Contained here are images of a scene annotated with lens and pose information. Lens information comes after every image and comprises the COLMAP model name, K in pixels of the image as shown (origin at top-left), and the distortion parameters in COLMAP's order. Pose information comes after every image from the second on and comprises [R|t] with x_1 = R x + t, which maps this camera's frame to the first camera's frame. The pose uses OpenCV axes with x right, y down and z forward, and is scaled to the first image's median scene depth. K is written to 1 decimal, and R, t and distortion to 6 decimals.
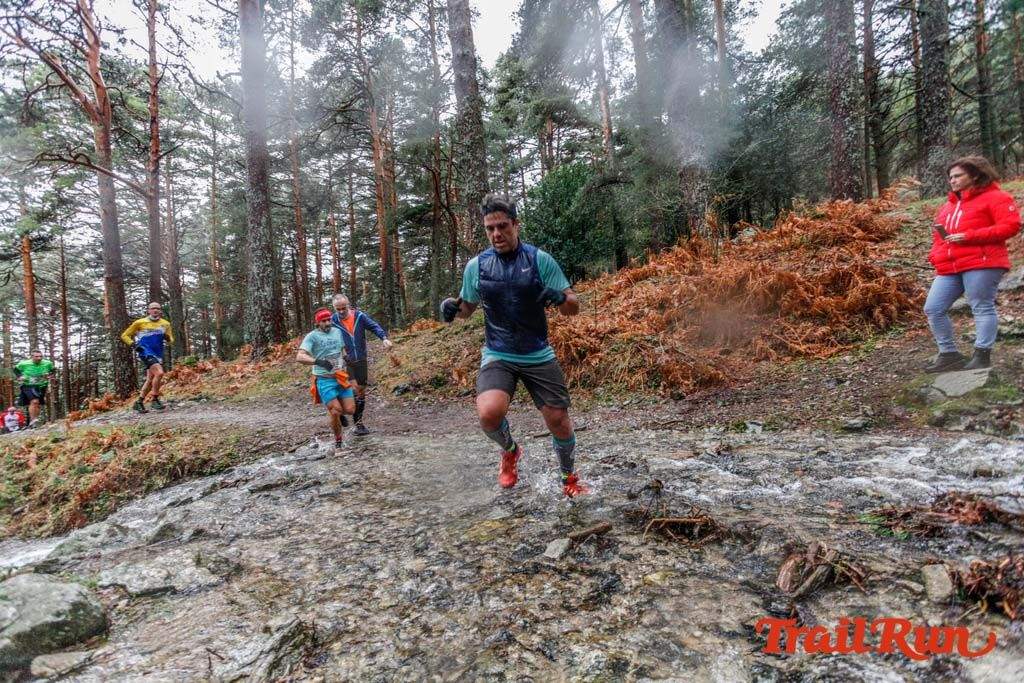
lens RADIAL K [[493.5, 0, 501.3], [0, 493.5, 339.5], [0, 0, 1]] dist [-0.037997, 0.027077]
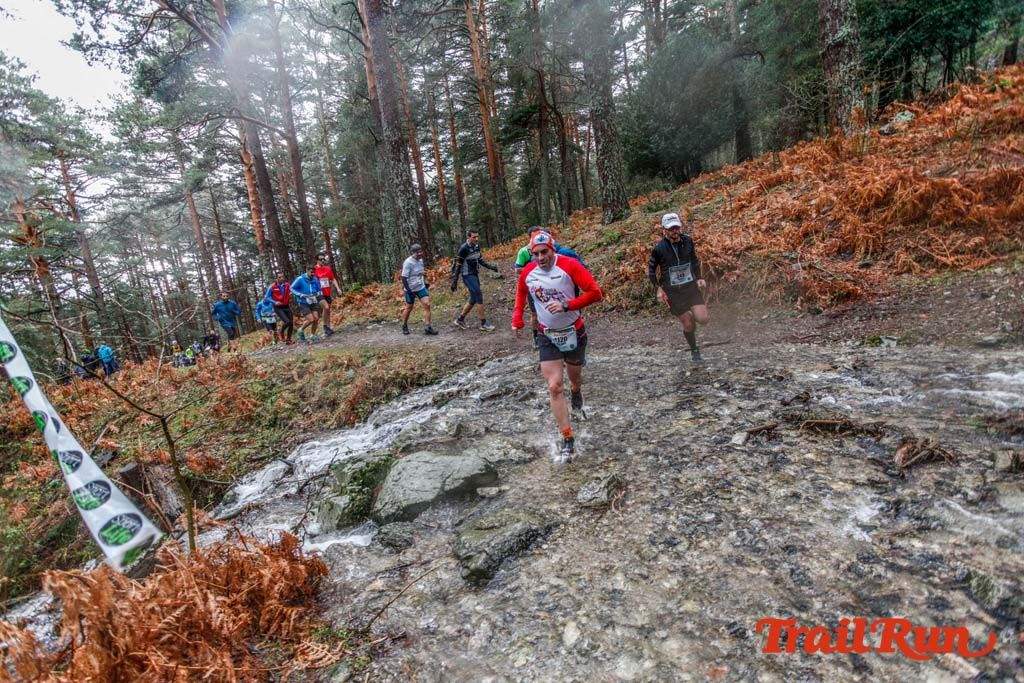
lens RADIAL K [[494.7, 0, 500.5], [0, 494.7, 340.4], [0, 0, 1]] dist [-0.036716, 0.027885]
pose [[0.977536, -0.037040, -0.207490, -0.094577], [0.080331, 0.975607, 0.204300, -0.085186], [0.194861, -0.216378, 0.956666, -0.189307]]
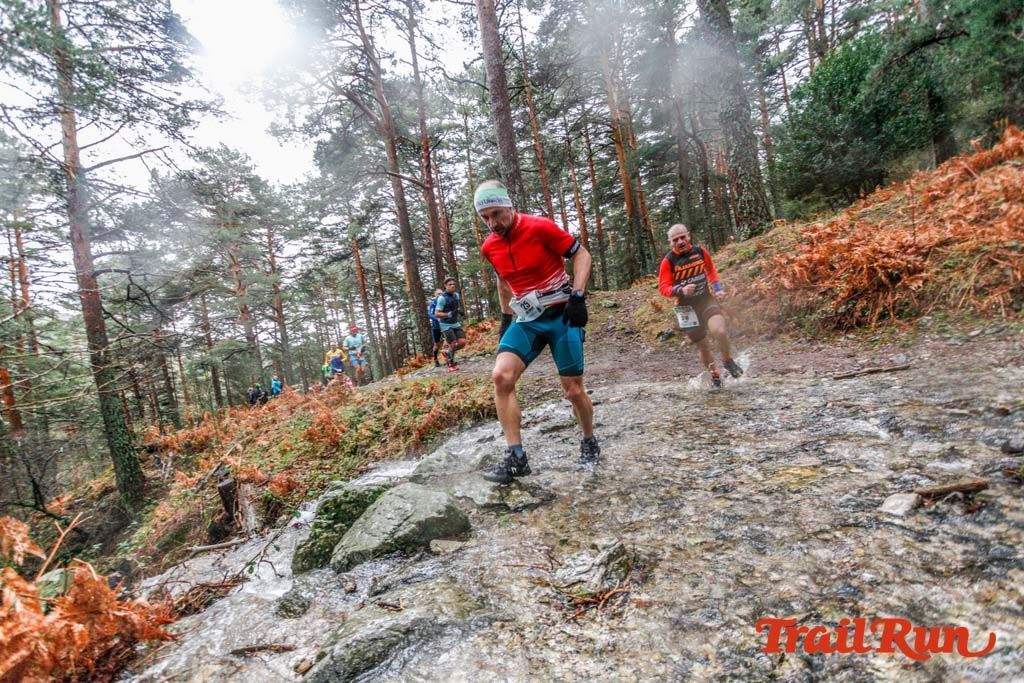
lens RADIAL K [[494.5, 0, 499.5], [0, 494.5, 339.8], [0, 0, 1]] dist [-0.052779, 0.035098]
pose [[0.873116, -0.055860, -0.484301, -0.021296], [0.105405, 0.991547, 0.075661, 0.002782], [0.475981, -0.117109, 0.871624, -0.007658]]
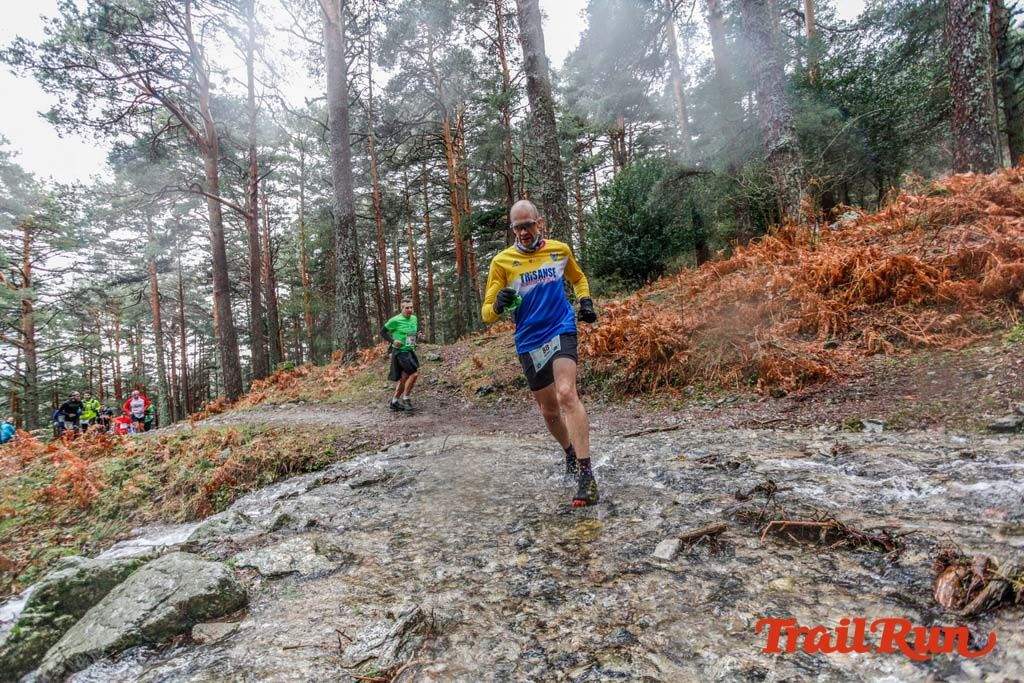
lens RADIAL K [[493.0, 0, 500.9], [0, 493.0, 339.9], [0, 0, 1]] dist [-0.041754, 0.026962]
pose [[0.988402, -0.024190, -0.149920, -0.017085], [0.023625, 0.999705, -0.005548, 0.004277], [0.150010, 0.001942, 0.988683, 0.001576]]
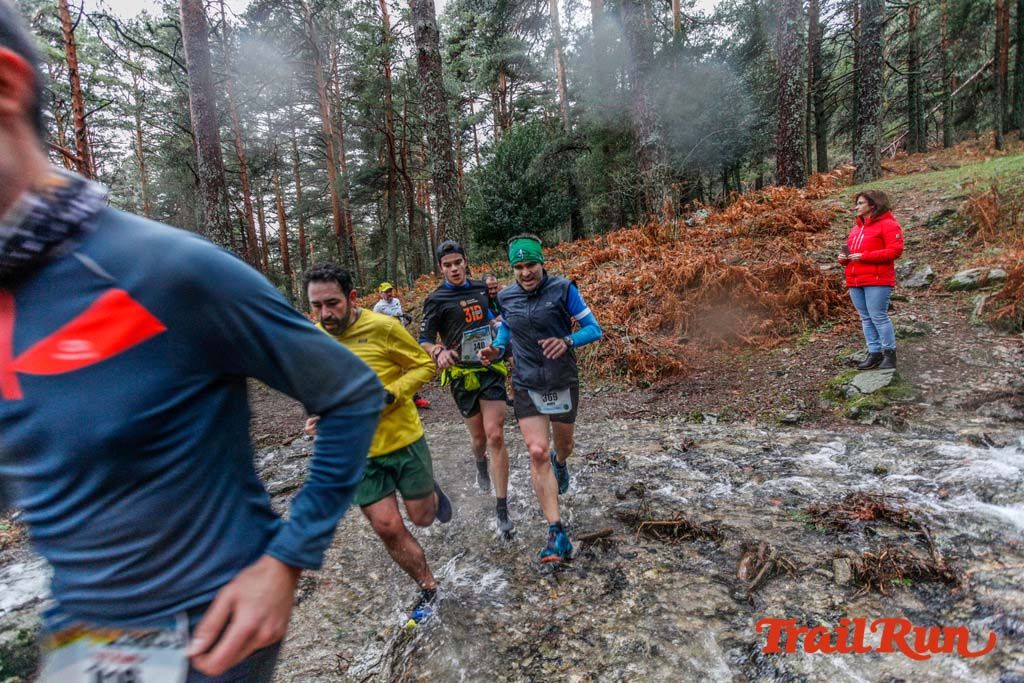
lens RADIAL K [[494.7, 0, 500.5], [0, 494.7, 340.4], [0, 0, 1]] dist [-0.036716, 0.027885]
pose [[0.995274, -0.024828, 0.093880, -0.056198], [0.016005, 0.995482, 0.093595, -0.077018], [-0.095780, -0.091650, 0.991174, -0.066103]]
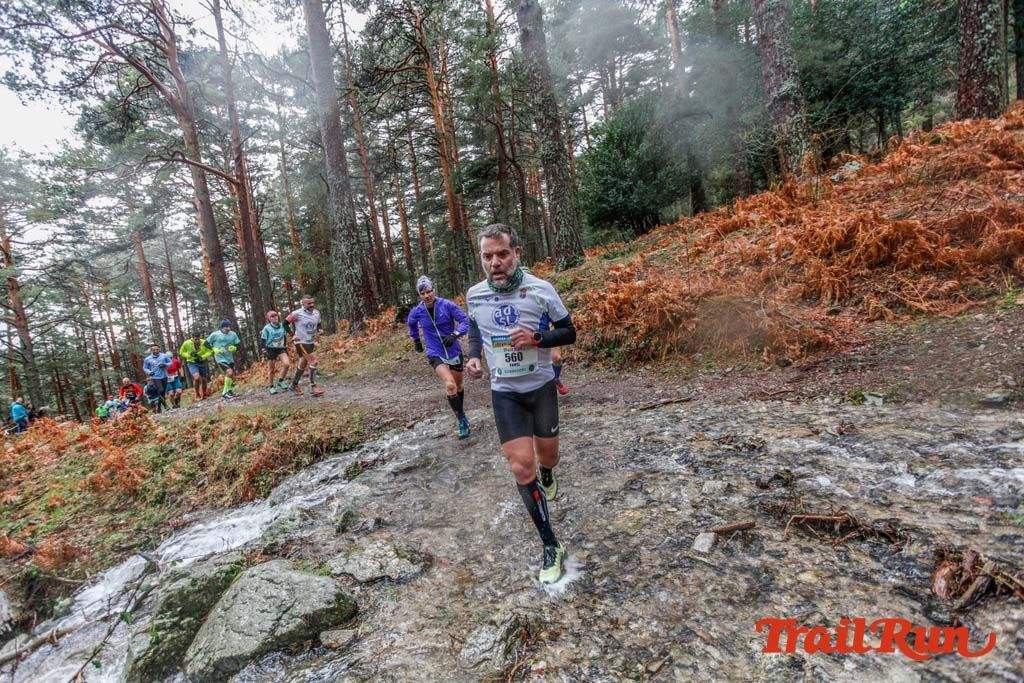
lens RADIAL K [[494.3, 0, 501.0], [0, 494.3, 340.7], [0, 0, 1]] dist [-0.041082, 0.028987]
pose [[0.988280, -0.058129, -0.141149, -0.051797], [0.073517, 0.991605, 0.106375, -0.060390], [0.133781, -0.115505, 0.984257, -0.038510]]
